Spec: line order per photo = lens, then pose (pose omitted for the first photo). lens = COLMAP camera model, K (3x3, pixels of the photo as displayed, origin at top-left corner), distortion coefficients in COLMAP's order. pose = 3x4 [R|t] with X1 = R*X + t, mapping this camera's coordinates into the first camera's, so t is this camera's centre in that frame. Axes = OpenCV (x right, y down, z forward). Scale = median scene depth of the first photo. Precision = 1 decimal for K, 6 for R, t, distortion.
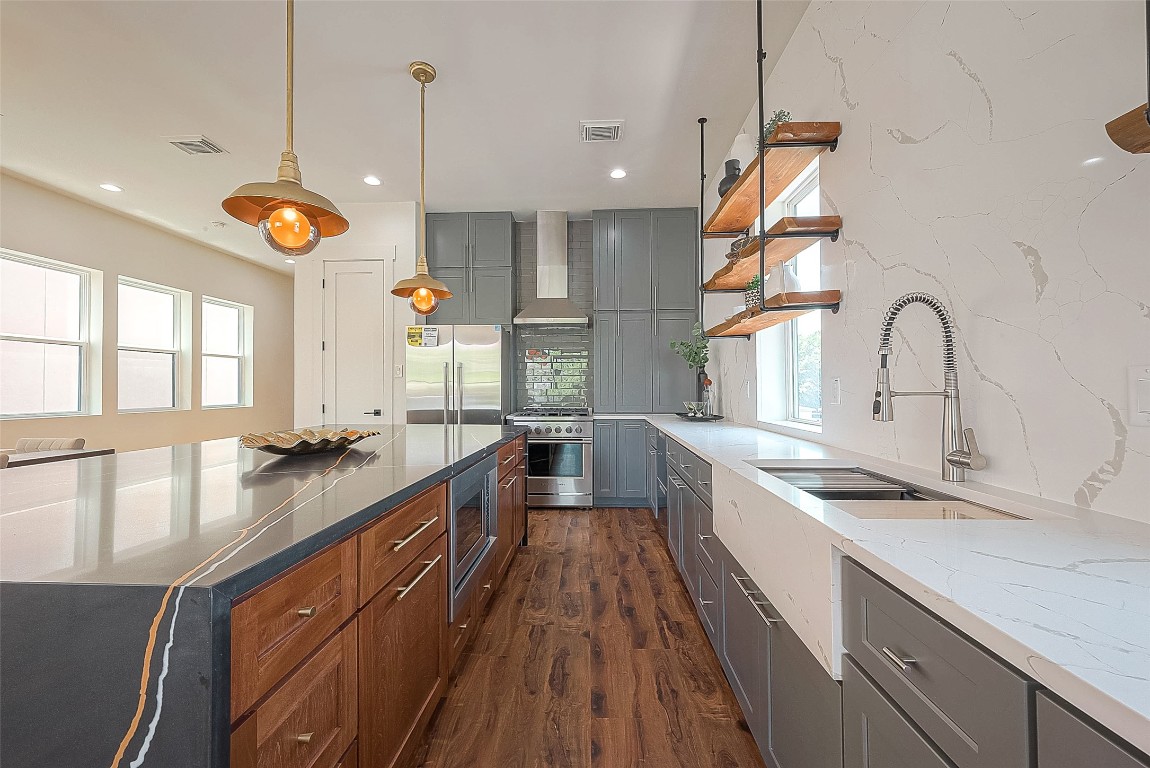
lens RADIAL K [[453.4, 0, 577.0], [0, 453.4, 385.1], [0, 0, 1]] dist [0.000155, 0.000246]
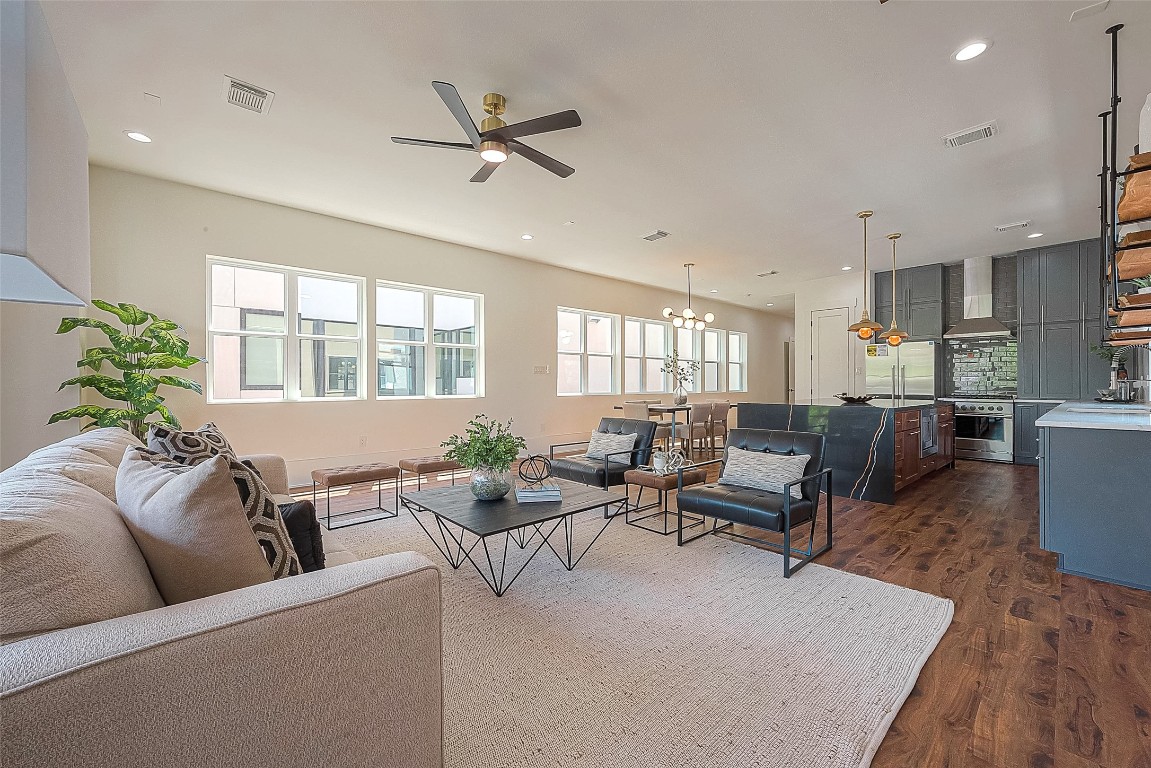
lens RADIAL K [[461.4, 0, 573.3], [0, 461.4, 383.8], [0, 0, 1]] dist [-0.001456, -0.000191]
pose [[0.699161, 0.003616, -0.714955, 0.105174], [0.003933, 0.999953, 0.008904, -0.001412], [0.714954, -0.009037, 0.699113, -1.044808]]
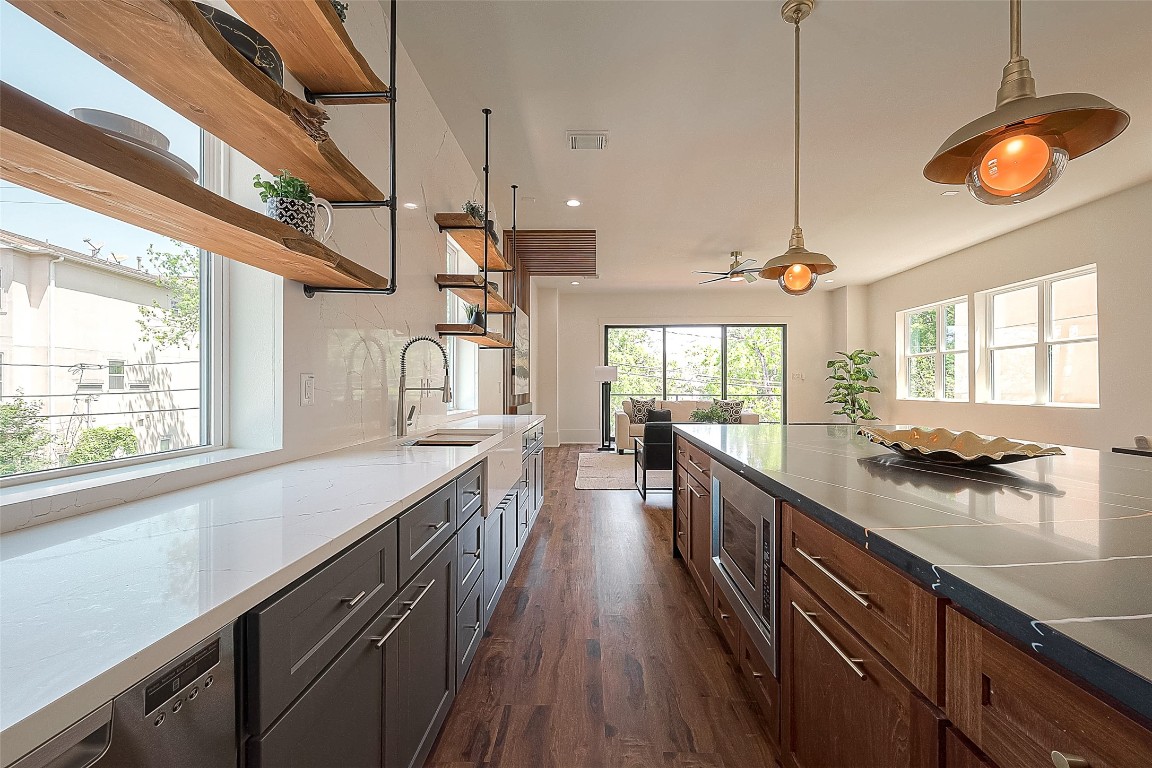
lens RADIAL K [[454.2, 0, 578.0], [0, 454.2, 385.1], [0, 0, 1]] dist [0.000155, 0.000246]
pose [[-0.999969, 0.004482, -0.006490, 0.038063], [0.004551, 0.999932, -0.010697, 0.008068], [0.006442, -0.010726, -0.999922, 0.889152]]
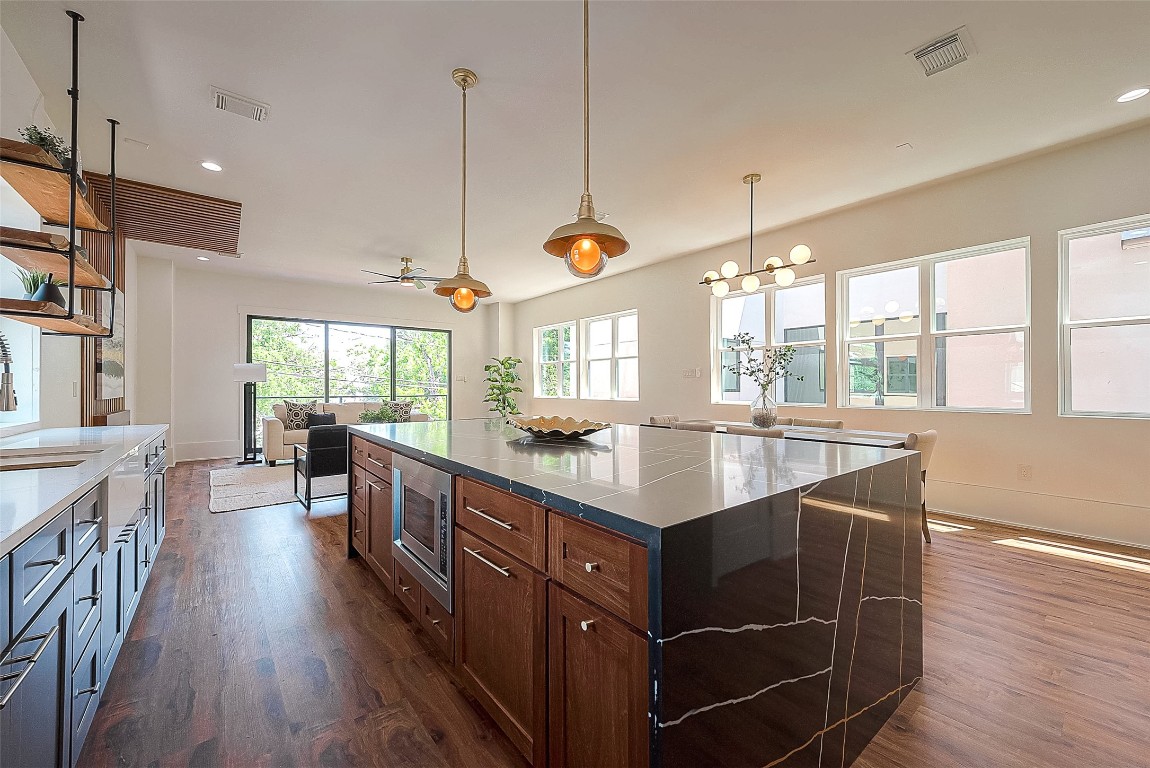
lens RADIAL K [[461.0, 0, 572.8], [0, 461.0, 383.8], [0, 0, 1]] dist [-0.001456, -0.000191]
pose [[-0.765490, 0.001539, -0.643446, 0.080233], [0.010681, 0.999890, -0.010316, 0.008482], [0.643359, -0.014770, -0.765422, 0.959170]]
